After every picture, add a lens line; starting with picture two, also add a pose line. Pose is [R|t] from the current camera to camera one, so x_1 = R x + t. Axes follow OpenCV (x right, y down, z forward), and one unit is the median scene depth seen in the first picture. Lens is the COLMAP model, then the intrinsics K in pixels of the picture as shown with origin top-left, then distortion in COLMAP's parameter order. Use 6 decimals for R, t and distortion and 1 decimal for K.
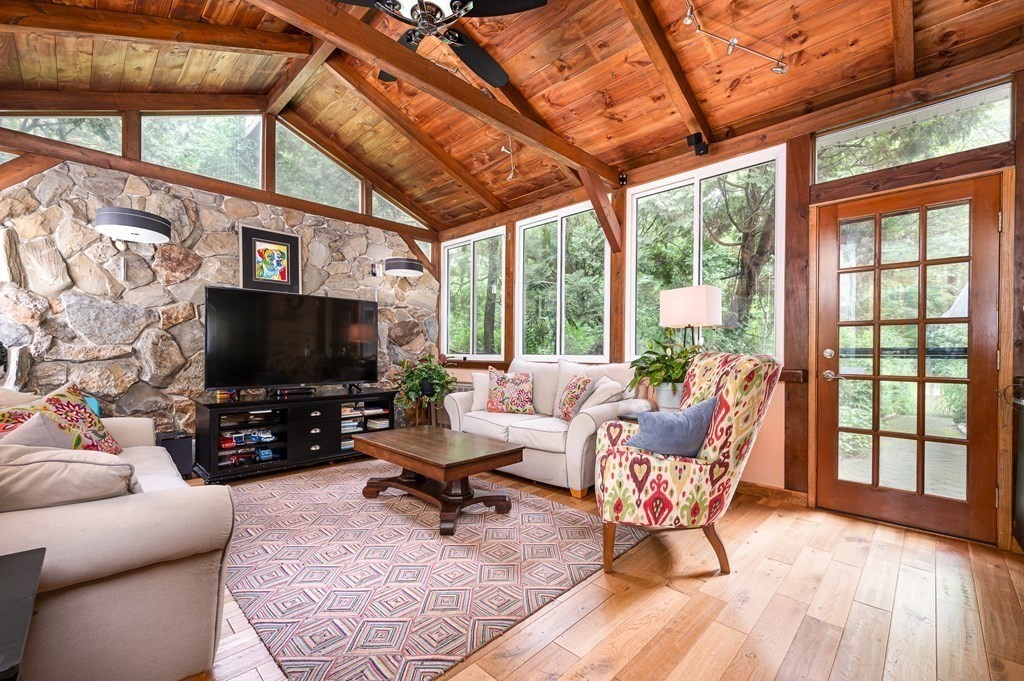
lens RADIAL K [[423.9, 0, 510.9], [0, 423.9, 352.7], [0, 0, 1]] dist [0.000547, -0.000806]
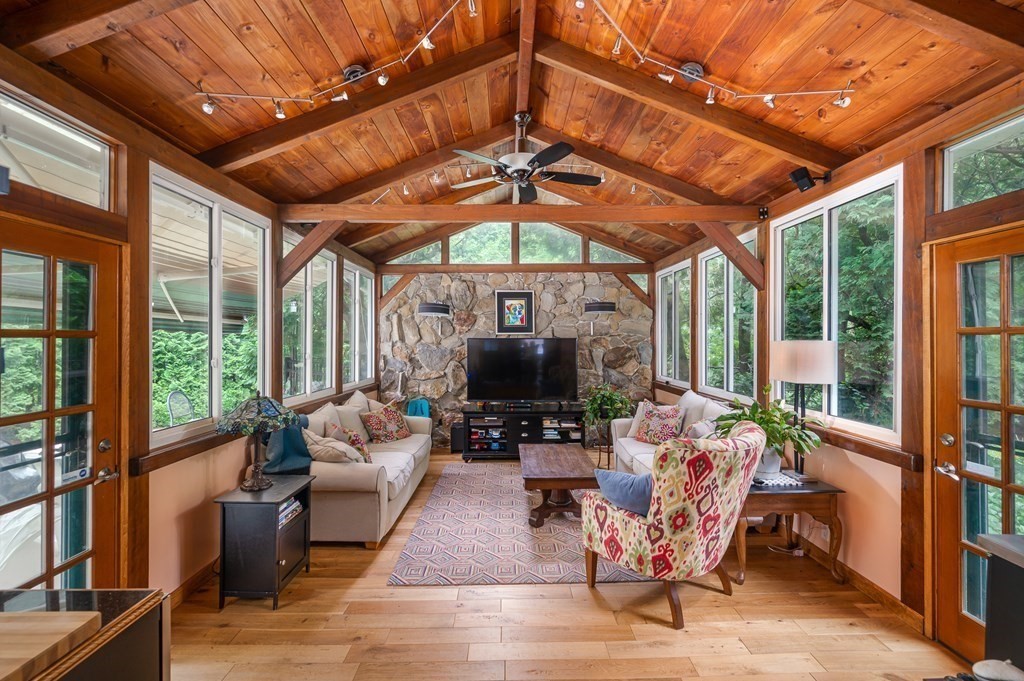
lens RADIAL K [[423.9, 0, 507.8], [0, 423.9, 340.2], [0, 0, 1]] dist [0.000547, -0.000806]
pose [[0.710724, -0.011879, -0.703371, 0.516012], [0.006795, 0.999927, -0.010022, -0.122701], [0.703438, 0.002344, 0.710753, -0.059924]]
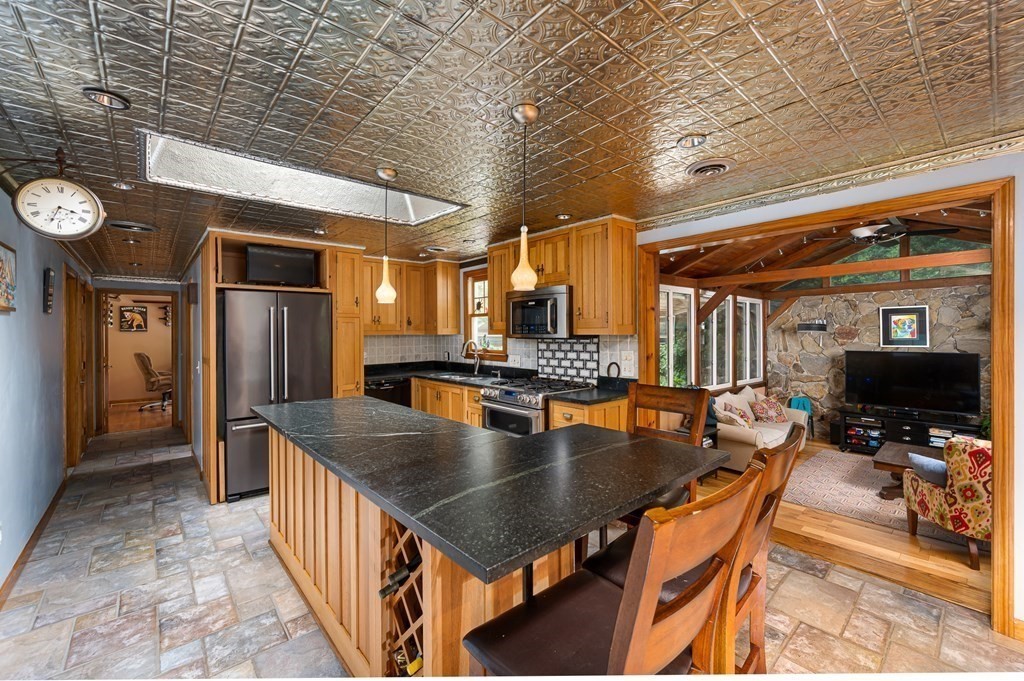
lens RADIAL K [[423.9, 0, 514.2], [0, 423.9, 334.4], [0, 0, 1]] dist [0.000547, -0.000806]
pose [[-0.078333, -0.005959, -0.996909, 1.320675], [0.007302, 0.999952, -0.006551, -0.218722], [0.996901, -0.007792, -0.078285, -0.381321]]
